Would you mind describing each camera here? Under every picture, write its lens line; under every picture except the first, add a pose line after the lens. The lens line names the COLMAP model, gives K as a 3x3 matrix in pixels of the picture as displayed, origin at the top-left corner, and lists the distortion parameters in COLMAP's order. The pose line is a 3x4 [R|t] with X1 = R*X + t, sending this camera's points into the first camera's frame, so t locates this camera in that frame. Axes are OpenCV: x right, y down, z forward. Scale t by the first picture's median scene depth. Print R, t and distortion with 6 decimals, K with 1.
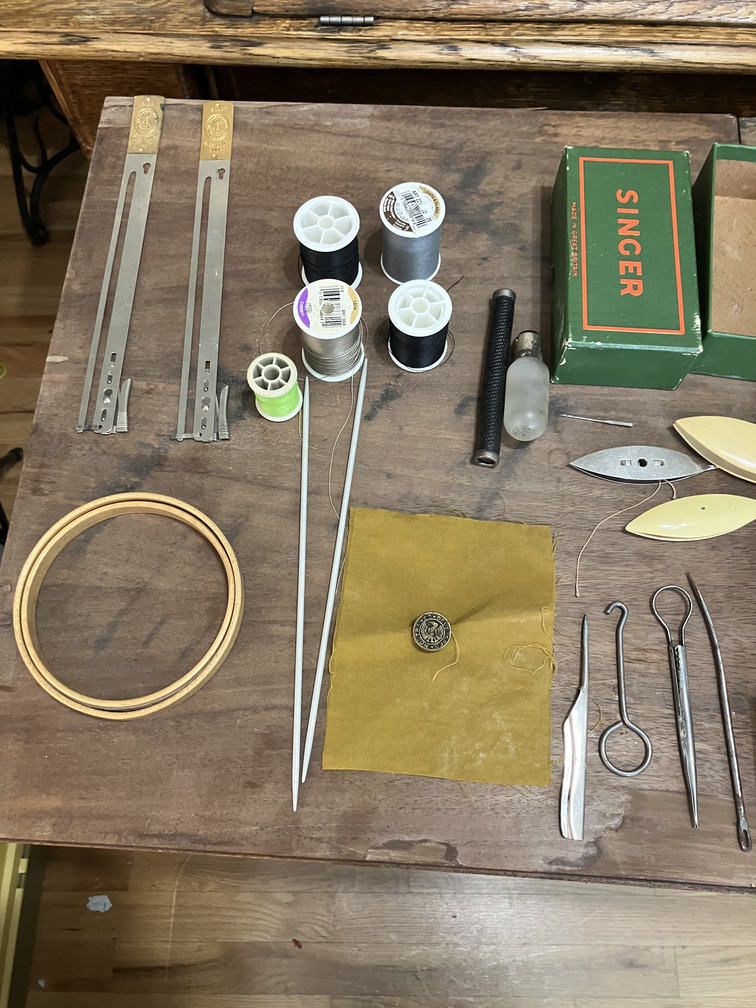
lens RADIAL K [[842.7, 0, 368.9], [0, 842.7, 495.7], [0, 0, 1]] dist [-0.001531, -0.015411]
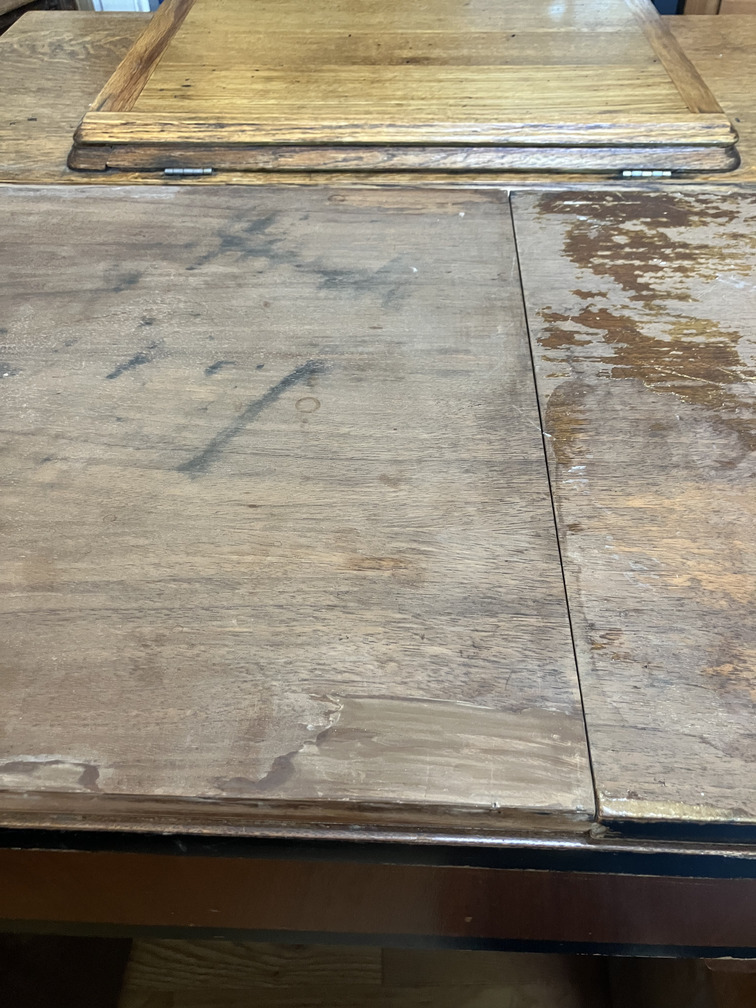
lens RADIAL K [[842.7, 0, 380.9], [0, 842.7, 498.1], [0, 0, 1]] dist [-0.001531, -0.015411]
pose [[0.999728, -0.004939, 0.022787, 0.291117], [0.014012, 0.908400, -0.417868, 0.446925], [-0.018636, 0.418073, 0.908222, 0.203574]]
